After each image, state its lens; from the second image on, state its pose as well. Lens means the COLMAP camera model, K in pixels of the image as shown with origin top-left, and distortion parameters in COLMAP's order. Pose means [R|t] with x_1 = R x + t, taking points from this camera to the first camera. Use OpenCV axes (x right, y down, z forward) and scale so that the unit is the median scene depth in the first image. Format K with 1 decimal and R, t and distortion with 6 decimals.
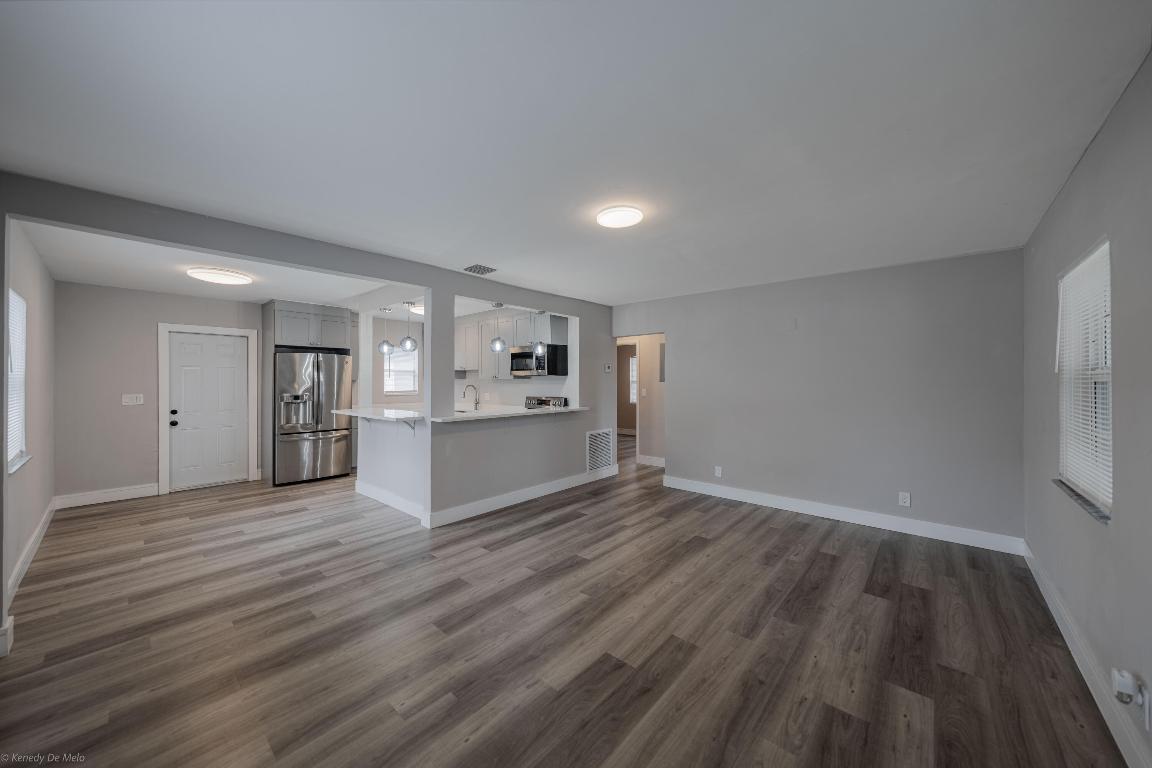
lens RADIAL K [[414.3, 0, 591.0], [0, 414.3, 378.9], [0, 0, 1]] dist [-0.000588, -0.000129]
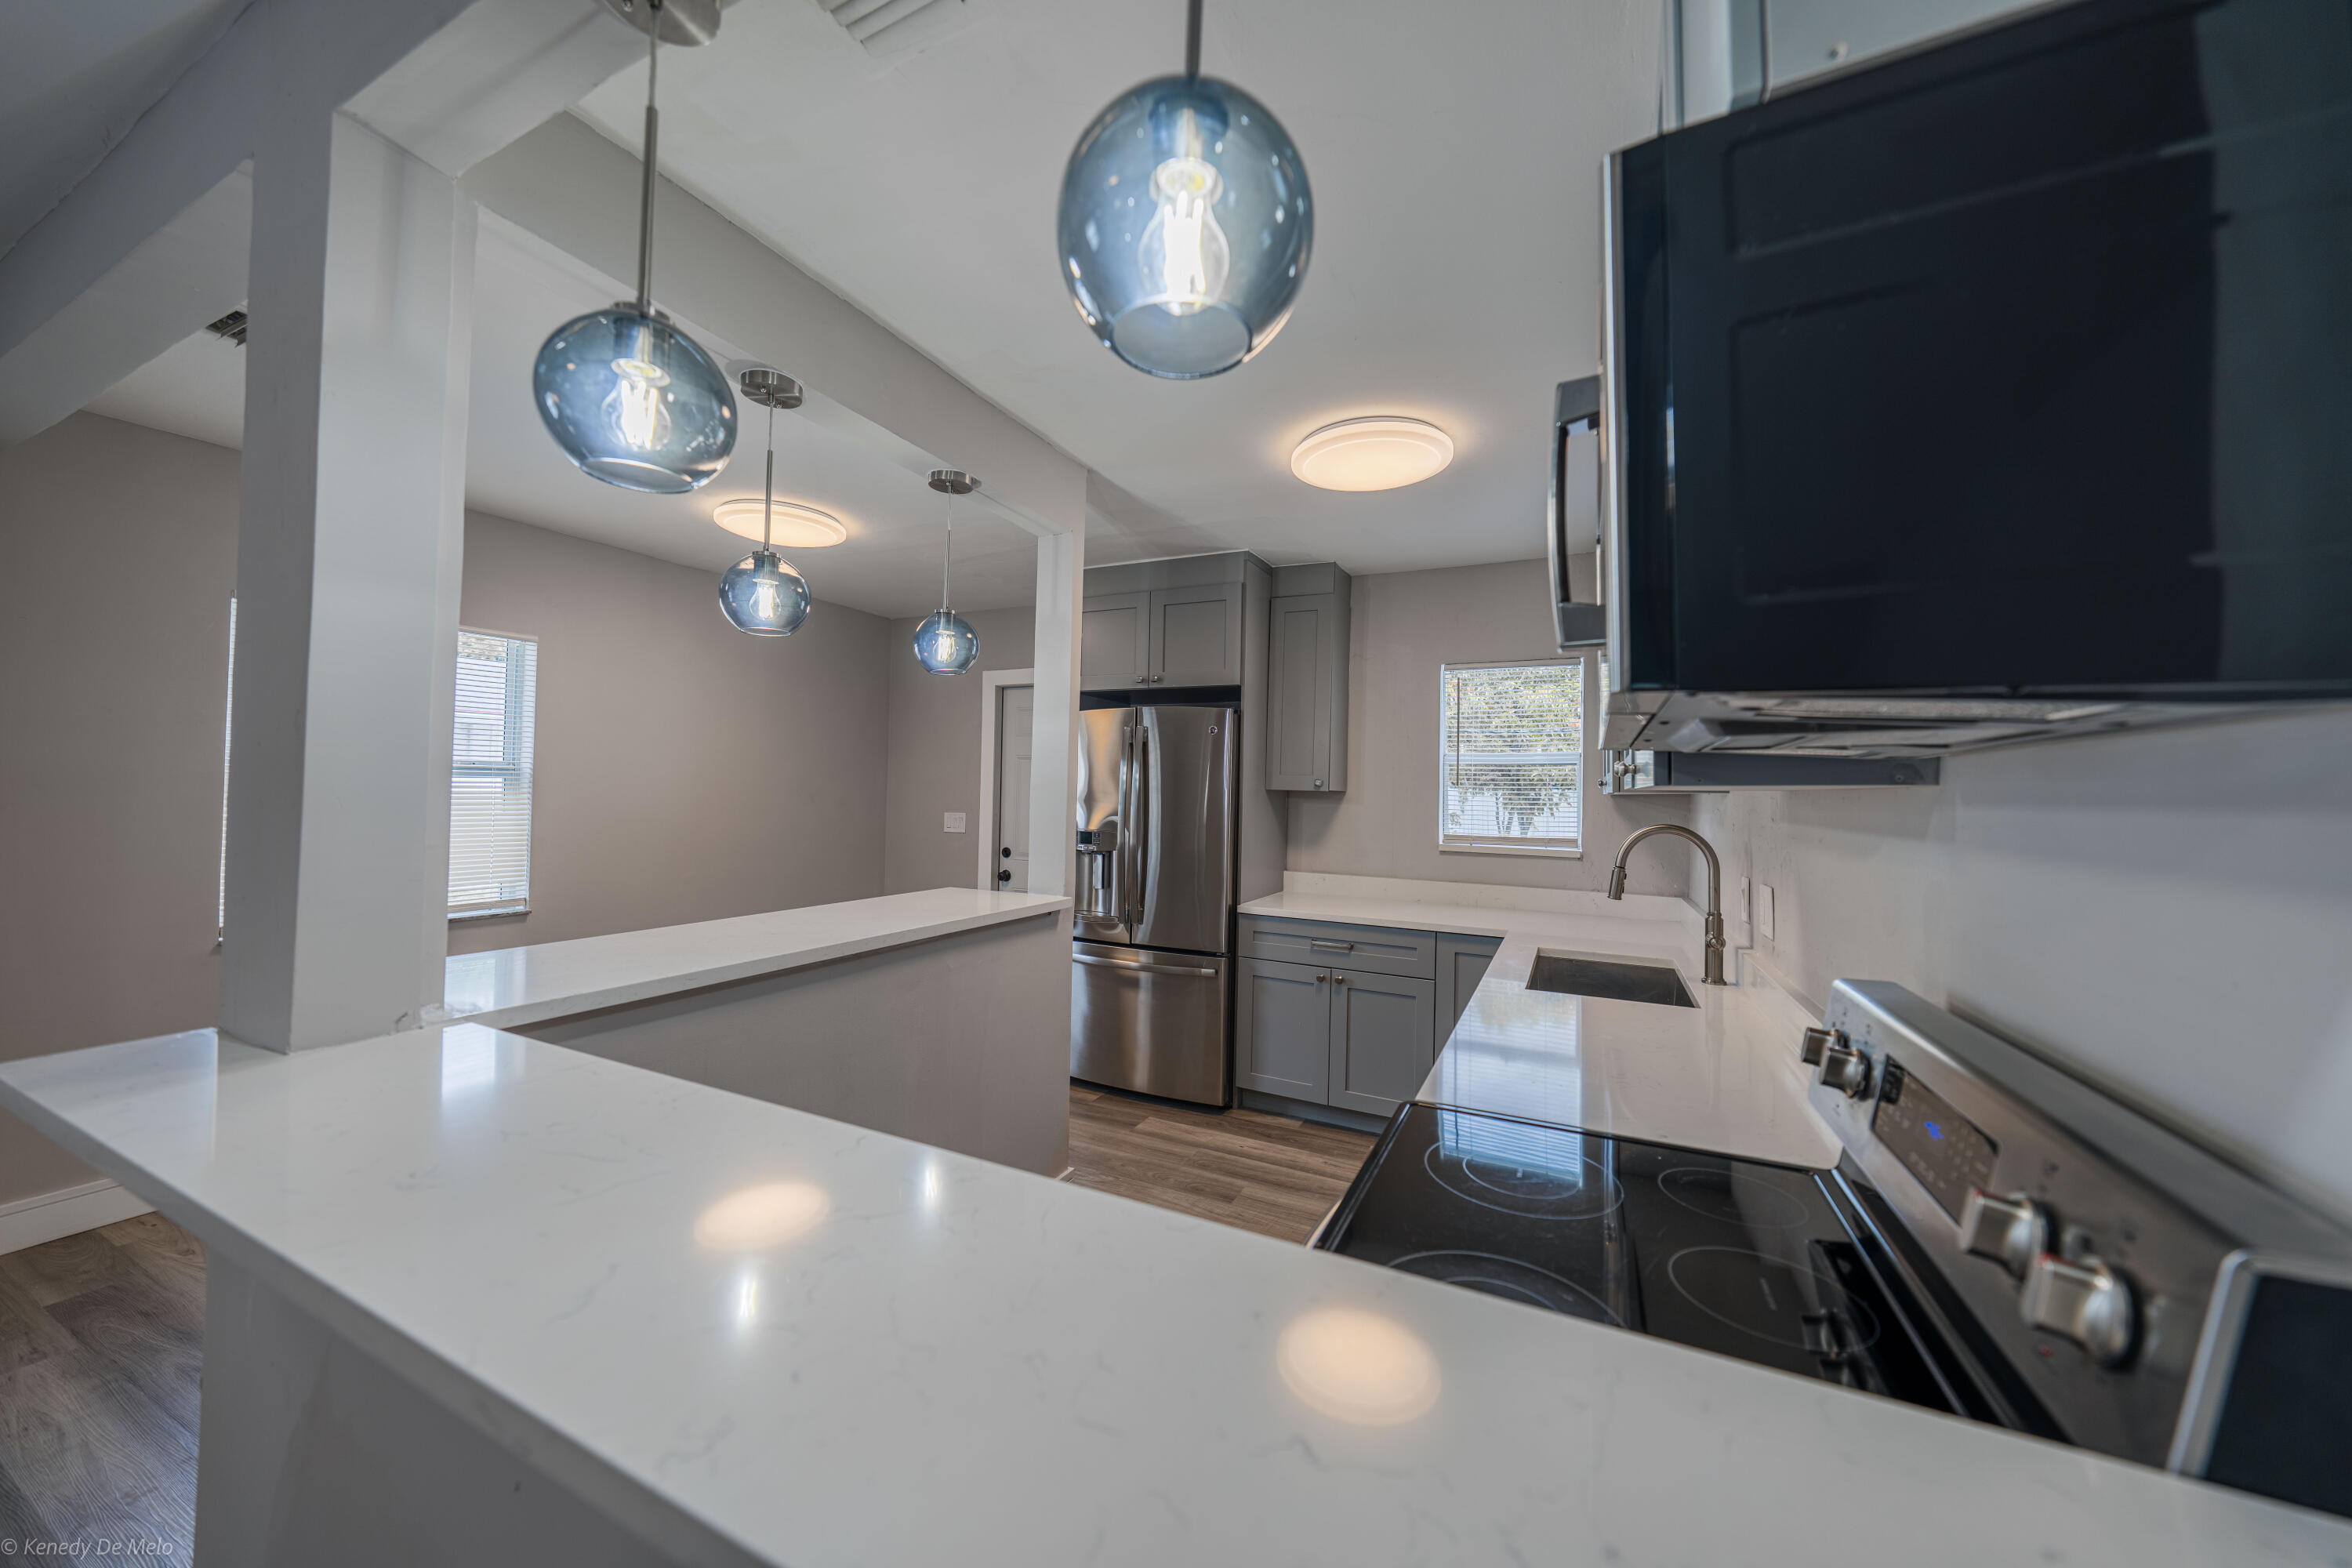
lens RADIAL K [[822.0, 0, 1179.6], [0, 822.0, 776.4], [0, 0, 1]] dist [-0.000072, 0.000051]
pose [[0.236812, -0.011641, -0.971486, -0.024182], [-0.015197, 0.999762, -0.015684, 0.003408], [0.971437, 0.018477, 0.236579, 1.066255]]
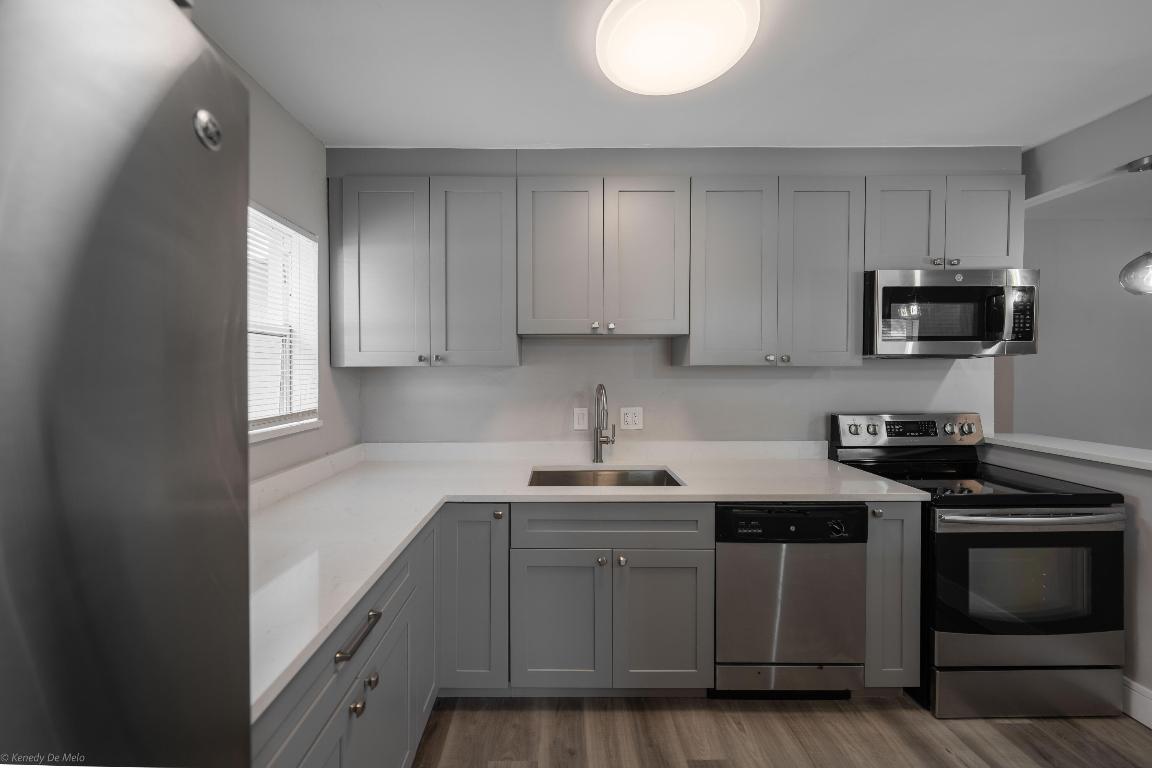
lens RADIAL K [[402.6, 0, 577.8], [0, 402.6, 380.3], [0, 0, 1]] dist [-0.000072, 0.000051]
pose [[0.764420, -0.018996, 0.644438, -0.733695], [-0.001186, 0.999523, 0.030869, 0.002117], [-0.644717, -0.024361, 0.764033, 1.148020]]
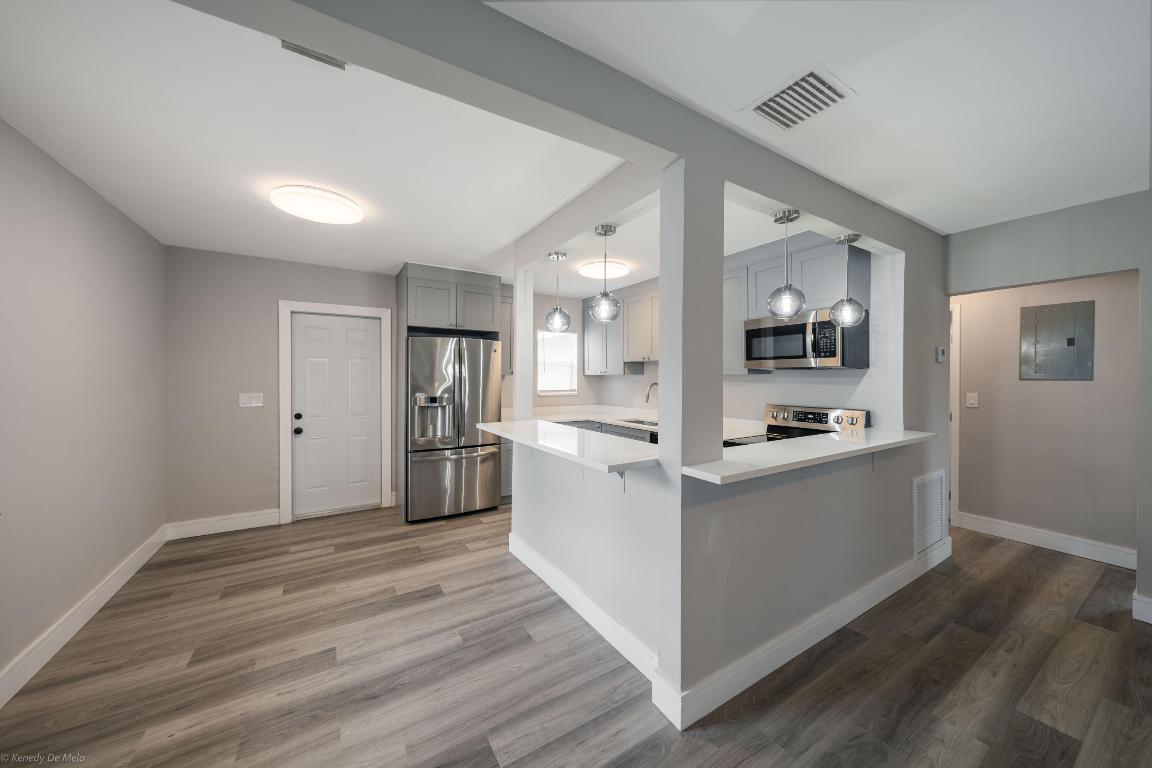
lens RADIAL K [[402.6, 0, 577.8], [0, 402.6, 380.3], [0, 0, 1]] dist [-0.000072, 0.000051]
pose [[0.951048, 0.007101, -0.308961, -0.307579], [-0.002630, 0.999886, 0.014884, 0.000510], [0.309032, -0.013343, 0.950958, 0.492565]]
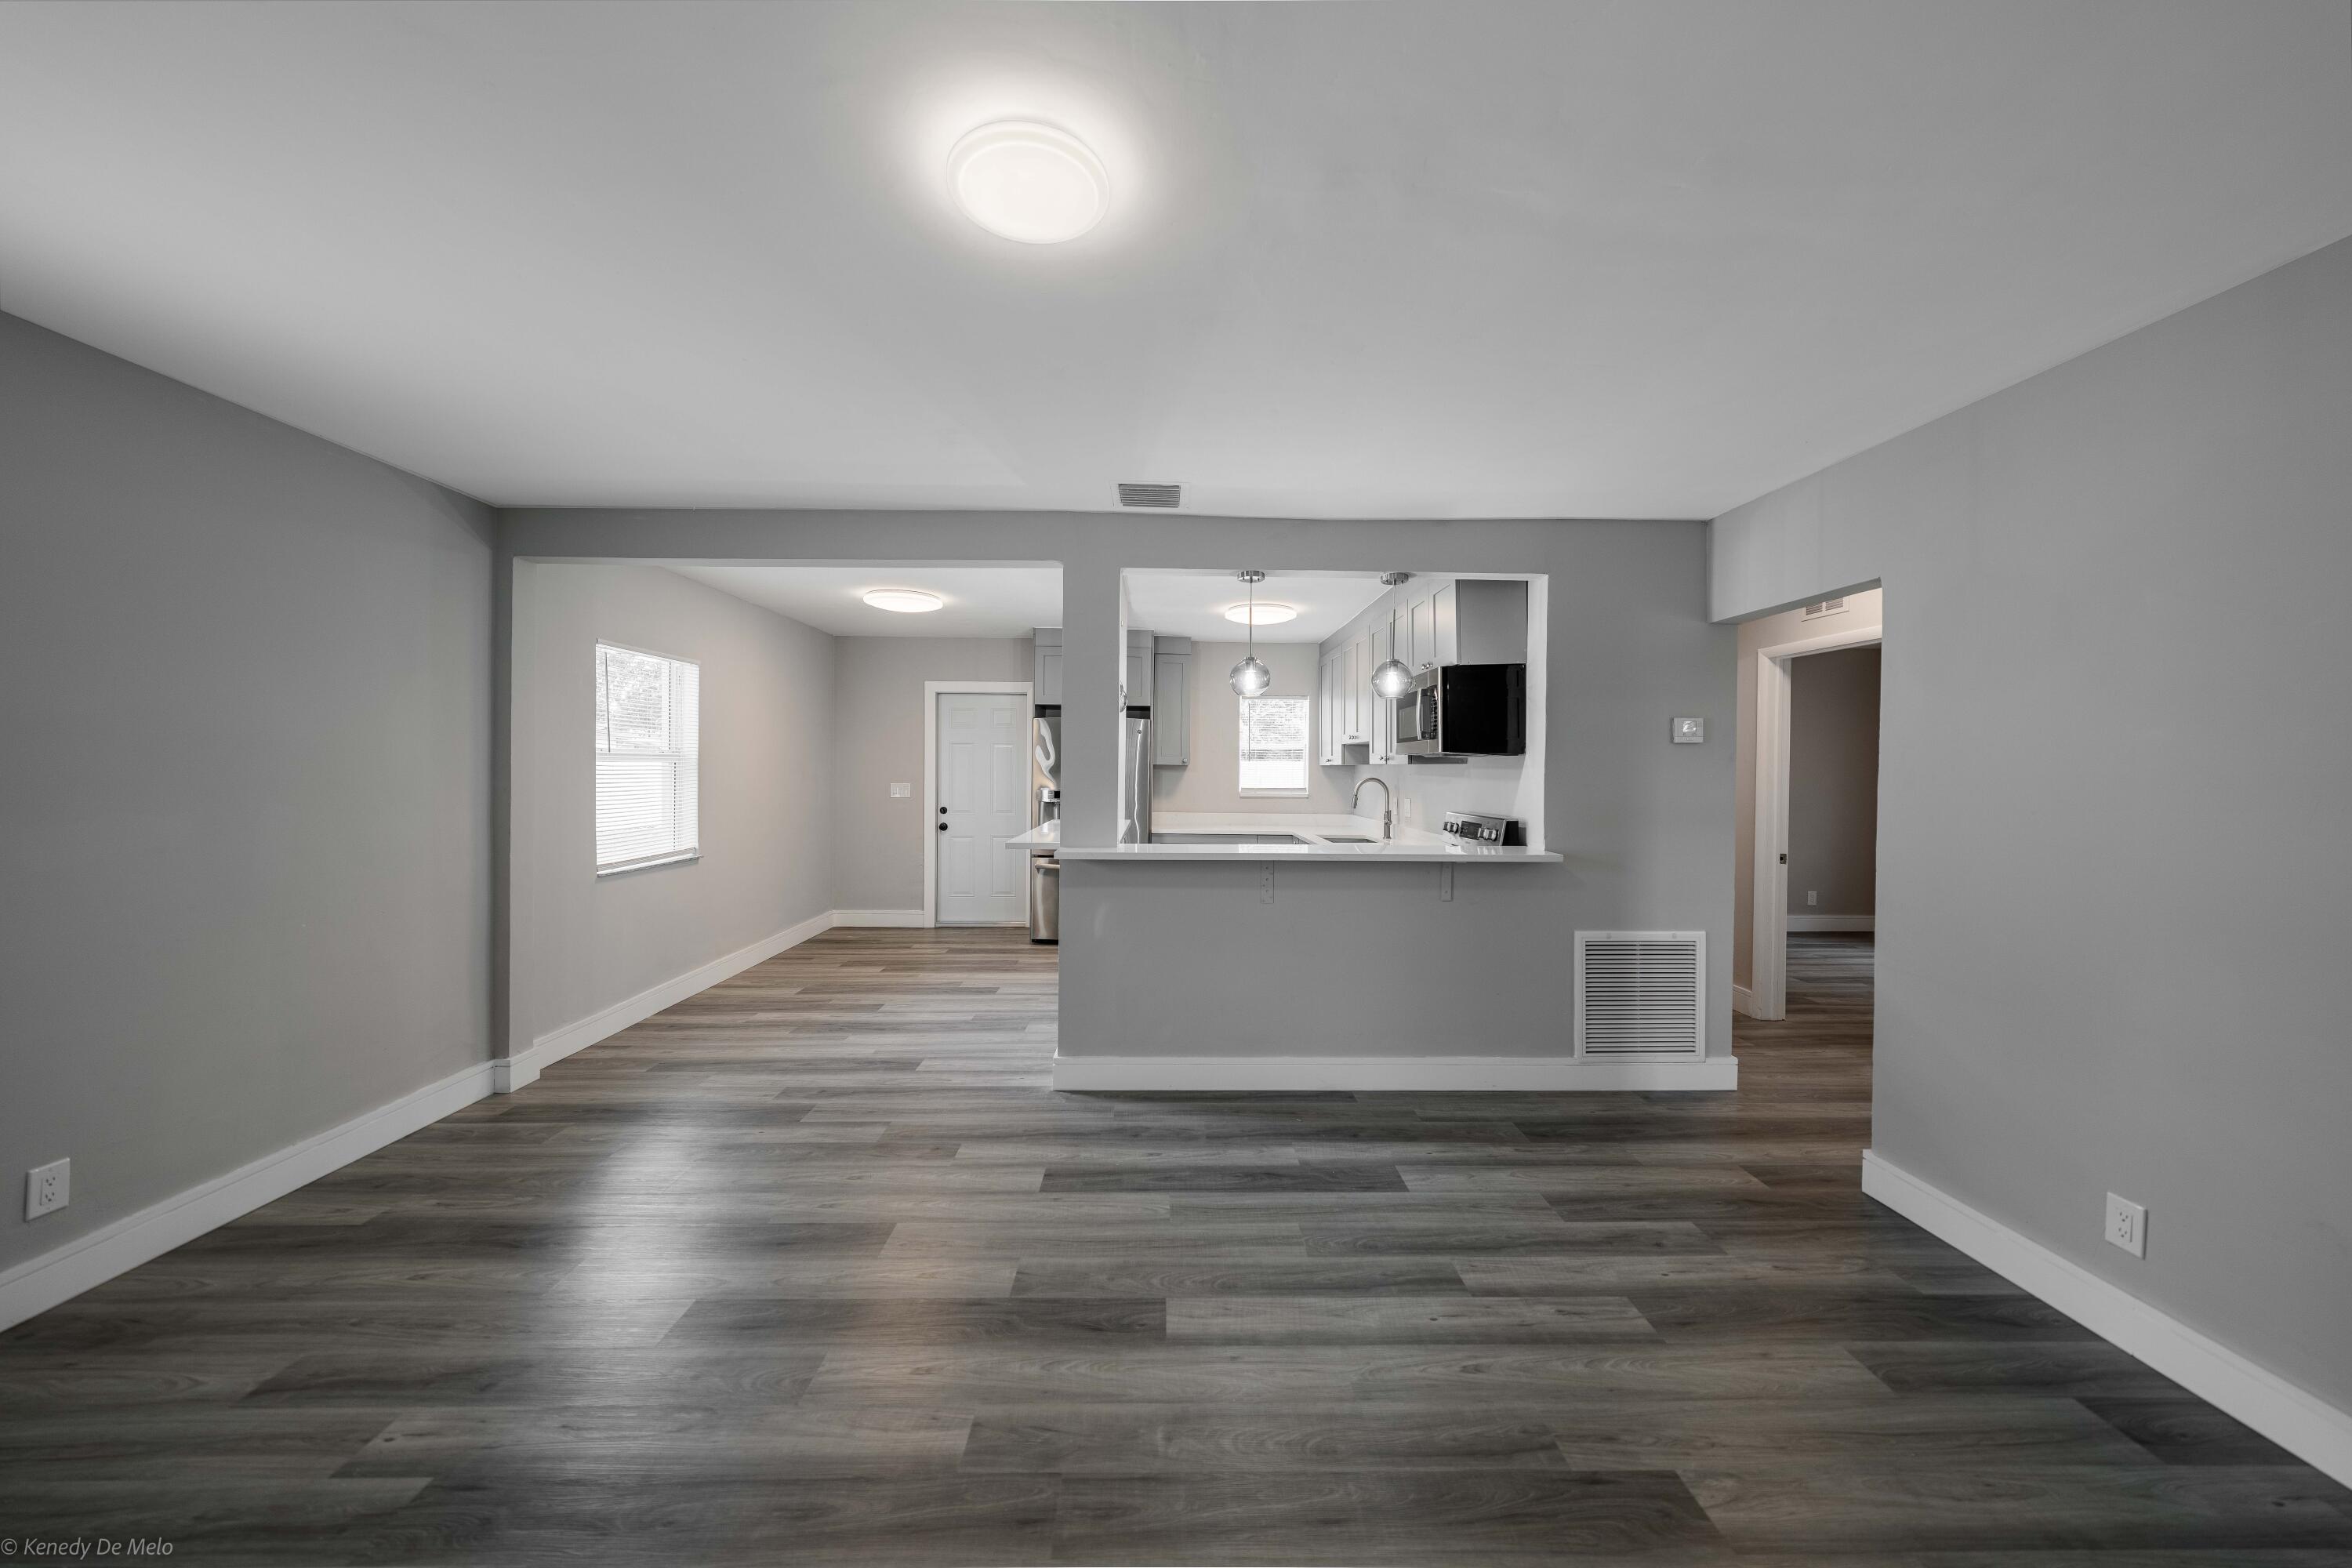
lens RADIAL K [[848.9, 0, 1182.6], [0, 848.9, 777.9], [0, 0, 1]] dist [-0.002607, -0.000140]
pose [[0.654505, 0.016336, -0.755881, 0.345285], [-0.003867, 0.999826, 0.018259, -0.000881], [0.756048, -0.009028, 0.654454, 0.418678]]
